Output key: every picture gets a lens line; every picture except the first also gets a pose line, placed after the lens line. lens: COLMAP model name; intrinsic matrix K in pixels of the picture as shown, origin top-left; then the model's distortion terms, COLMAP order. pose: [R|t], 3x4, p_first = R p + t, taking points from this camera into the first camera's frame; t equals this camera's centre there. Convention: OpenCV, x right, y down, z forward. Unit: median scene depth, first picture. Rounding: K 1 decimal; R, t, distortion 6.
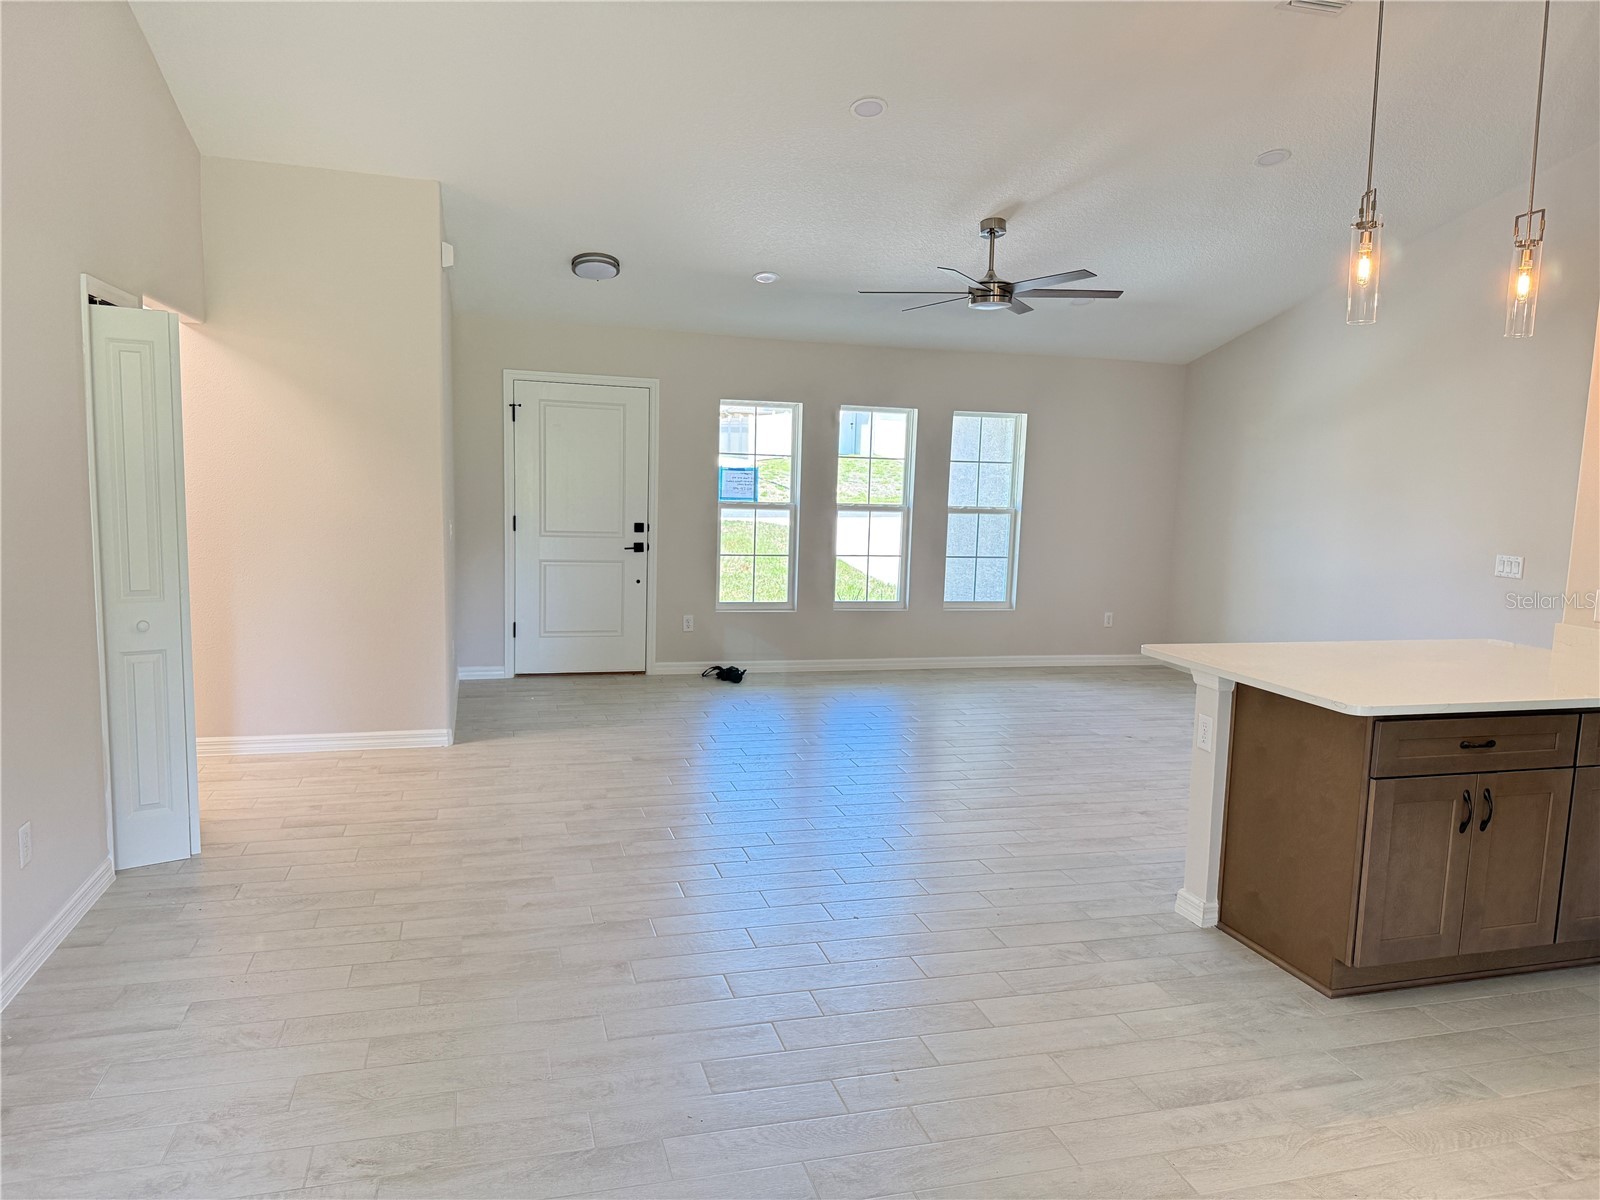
lens RADIAL K [[1132.4, 0, 796.2], [0, 1132.4, 599.0], [0, 0, 1]] dist [0.001469, -0.011379]
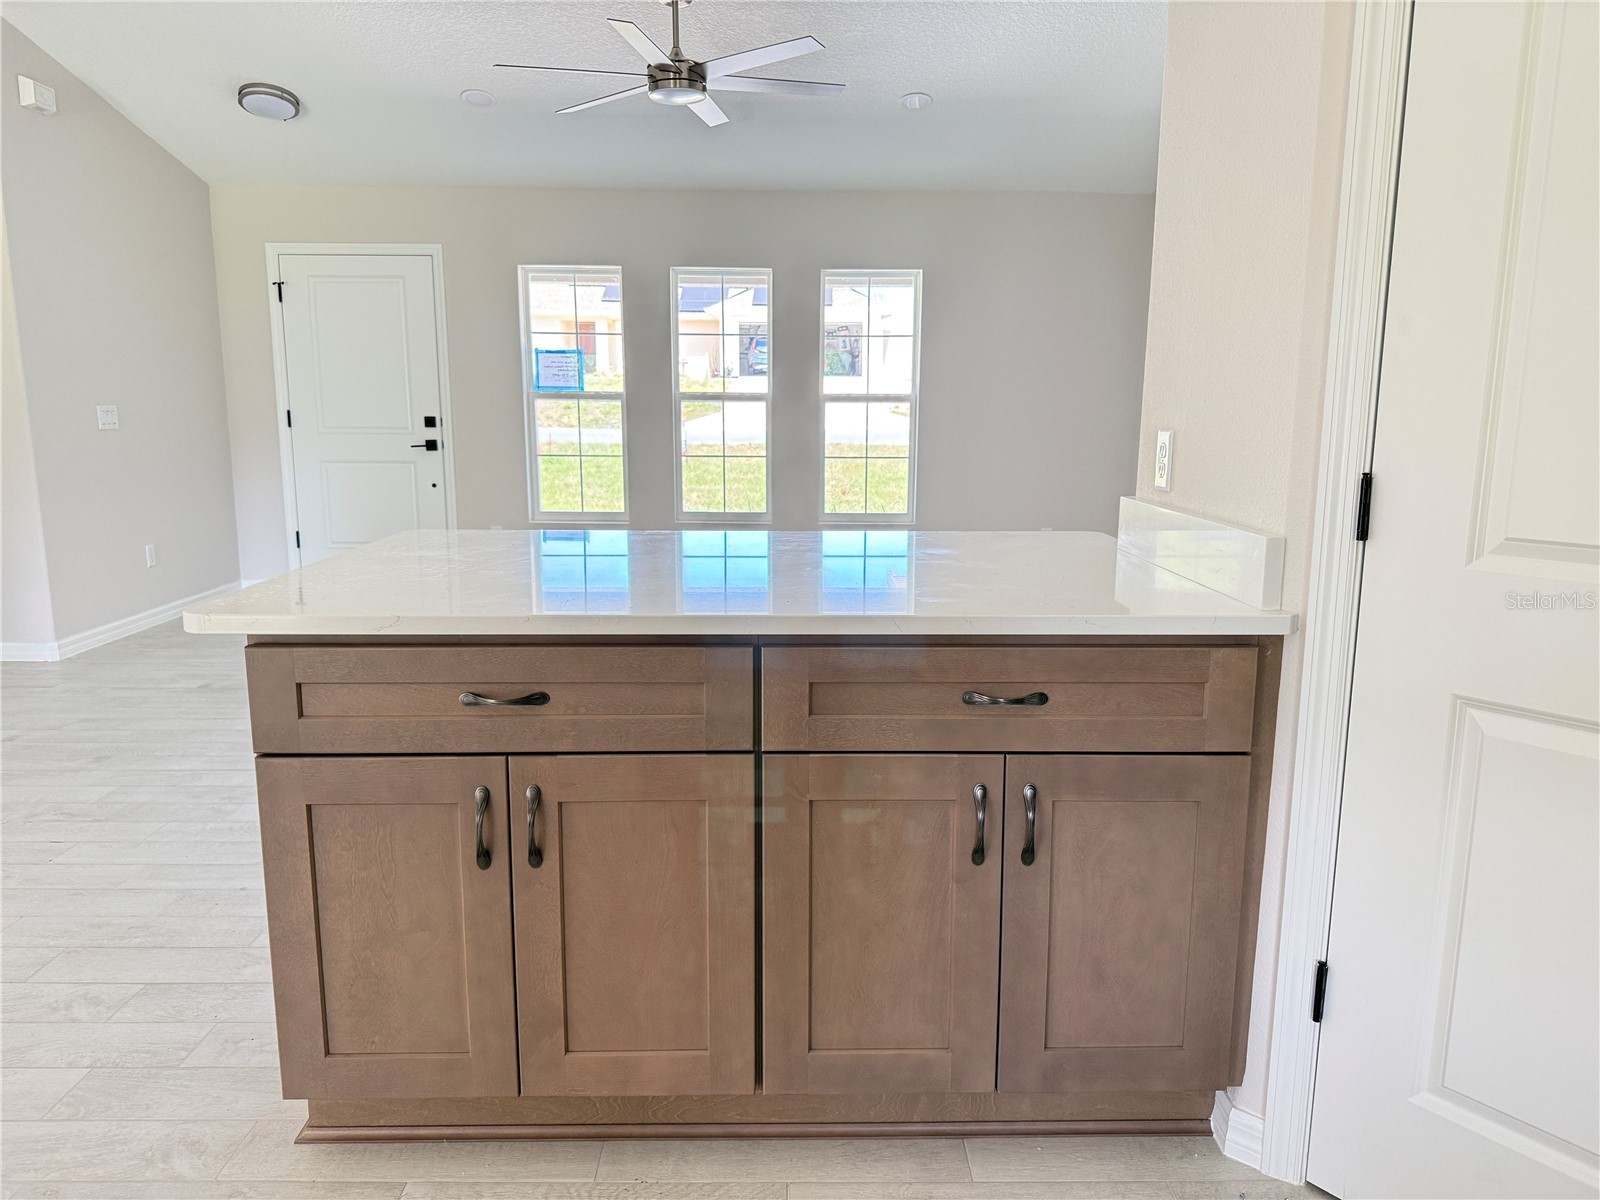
lens RADIAL K [[1132.4, 0, 803.5], [0, 1132.4, 601.3], [0, 0, 1]] dist [0.001469, -0.011379]
pose [[0.967343, 0.020252, -0.252660, 0.359515], [-0.006286, 0.998413, 0.055960, 0.023506], [0.253393, -0.052544, 0.965935, 0.229661]]
